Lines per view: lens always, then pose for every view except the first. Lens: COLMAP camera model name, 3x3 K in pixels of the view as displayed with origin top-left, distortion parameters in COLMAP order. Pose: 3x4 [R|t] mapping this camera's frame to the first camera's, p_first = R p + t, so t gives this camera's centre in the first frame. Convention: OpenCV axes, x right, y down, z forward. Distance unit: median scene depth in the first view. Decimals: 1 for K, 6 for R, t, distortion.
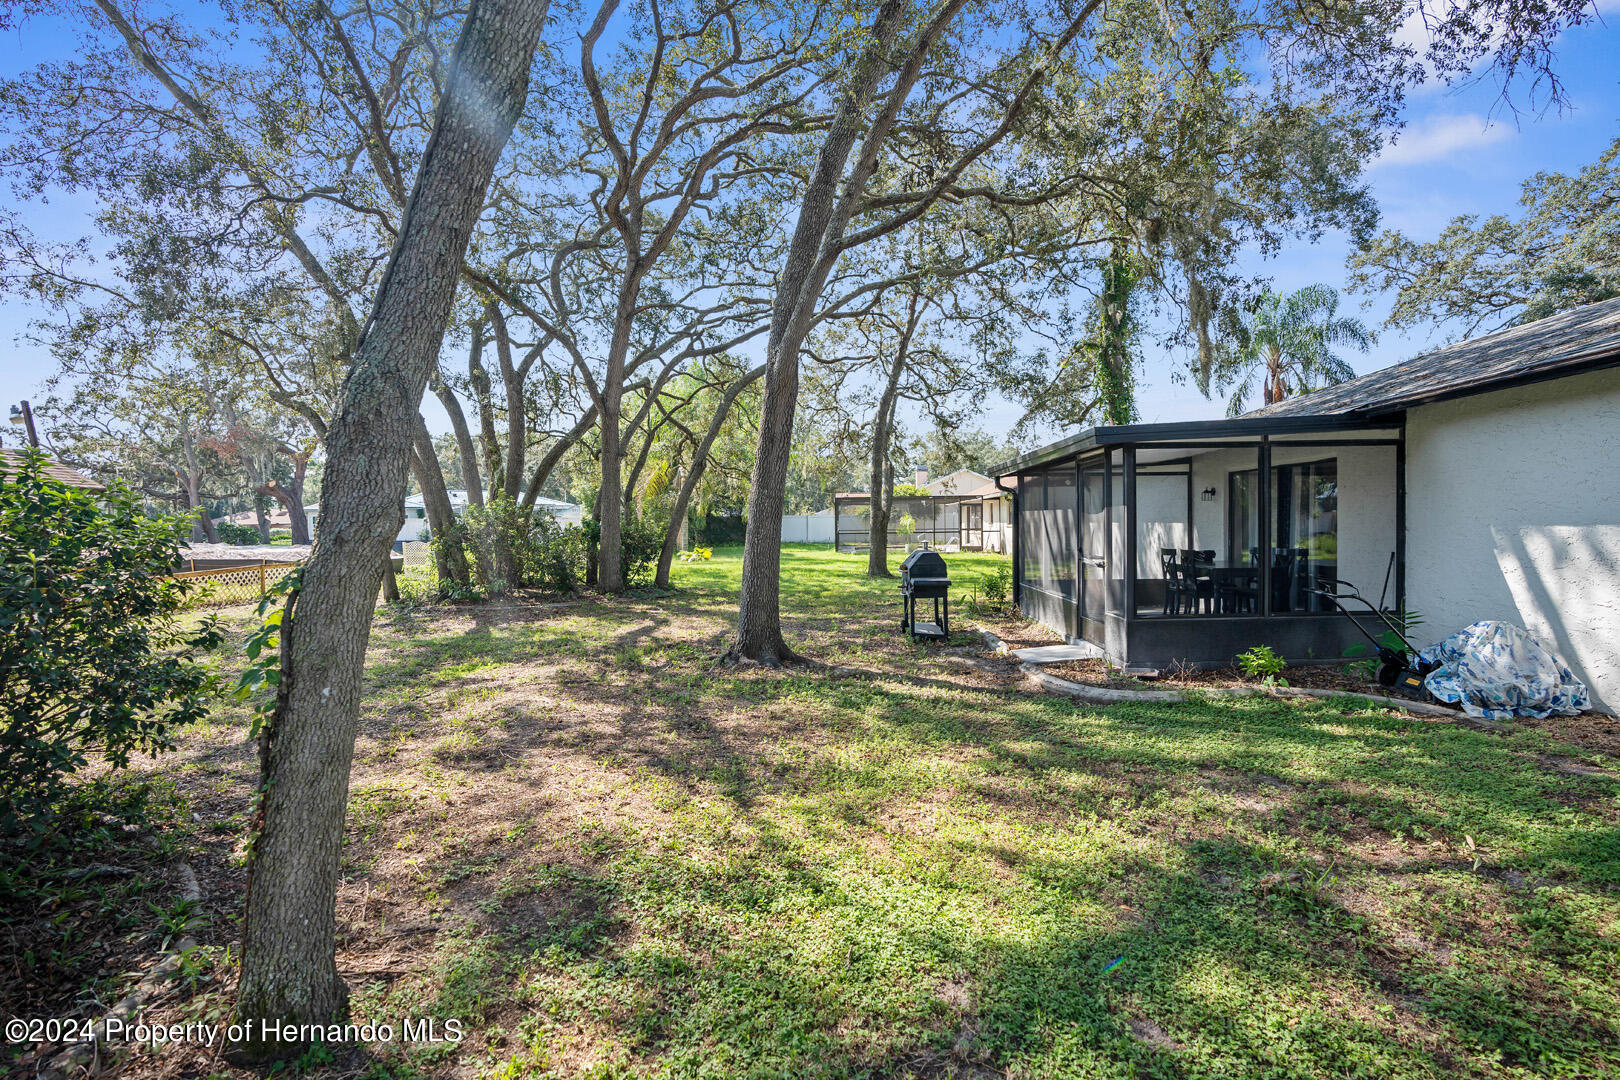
lens RADIAL K [[757.6, 0, 804.6], [0, 757.6, 538.3], [0, 0, 1]] dist [-0.040502, 0.025127]
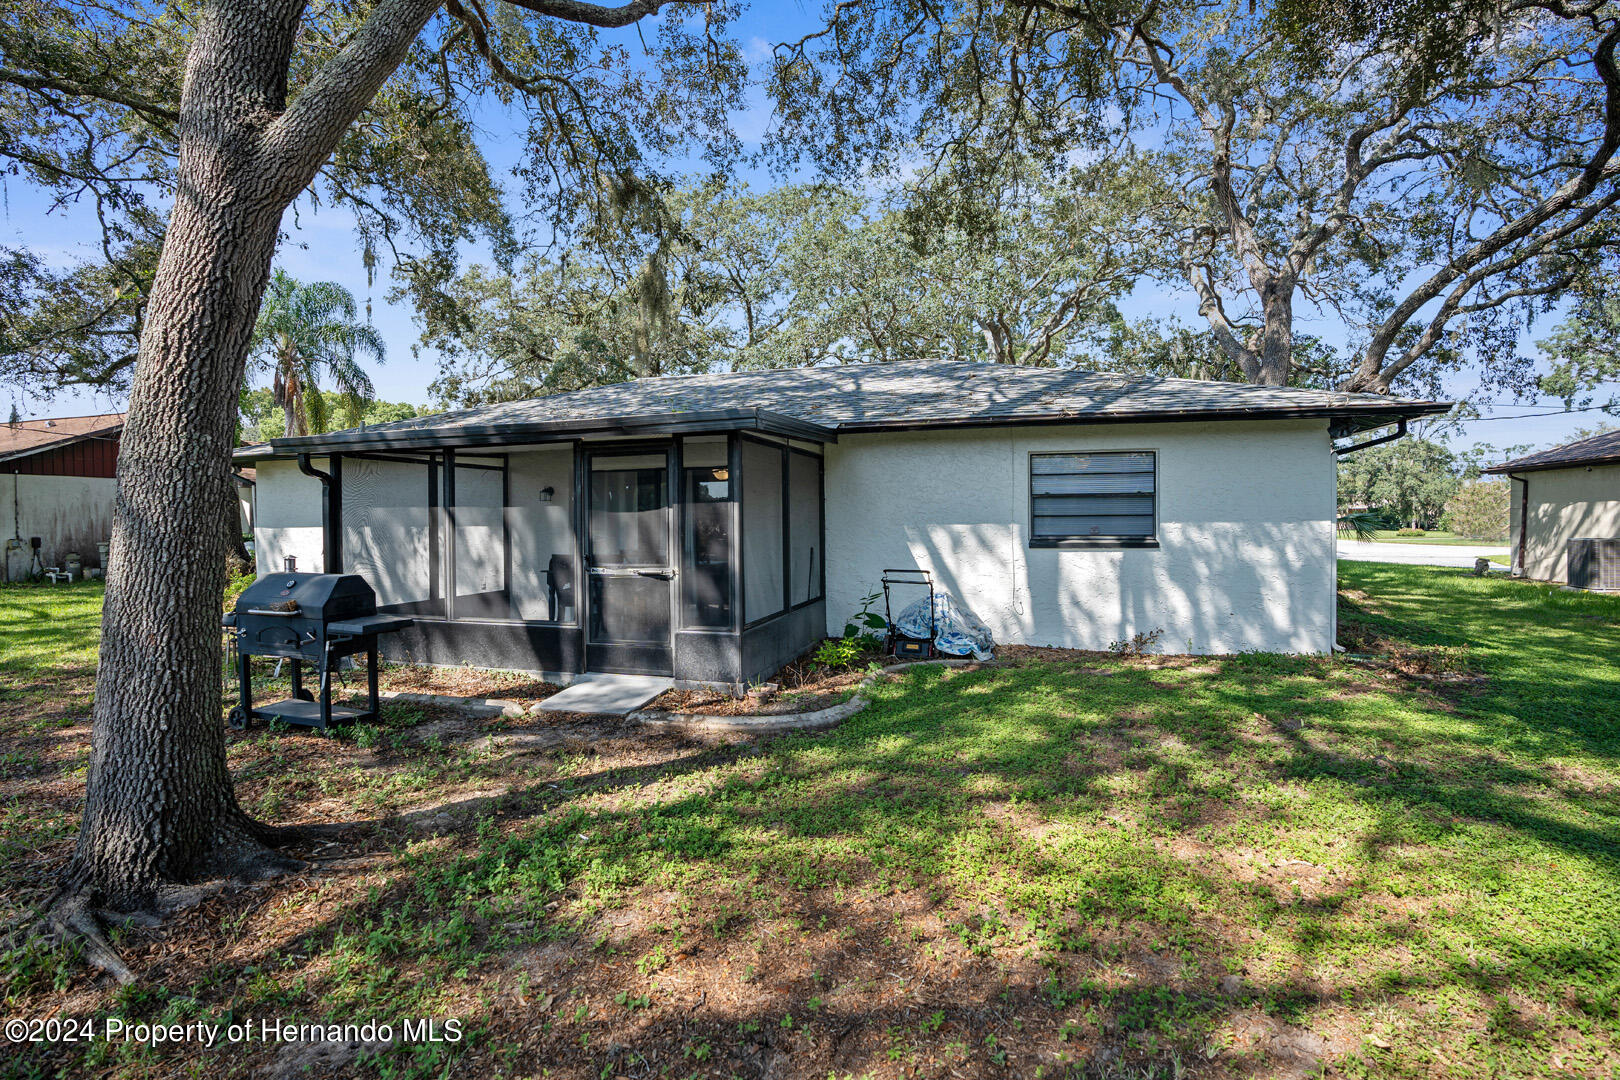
lens RADIAL K [[765.2, 0, 831.3], [0, 765.2, 536.8], [0, 0, 1]] dist [-0.040041, 0.000123]
pose [[0.209787, -0.003402, 0.977741, -0.536613], [0.025081, 0.999684, -0.001903, 0.005074], [-0.977425, 0.024922, 0.209806, 0.958479]]
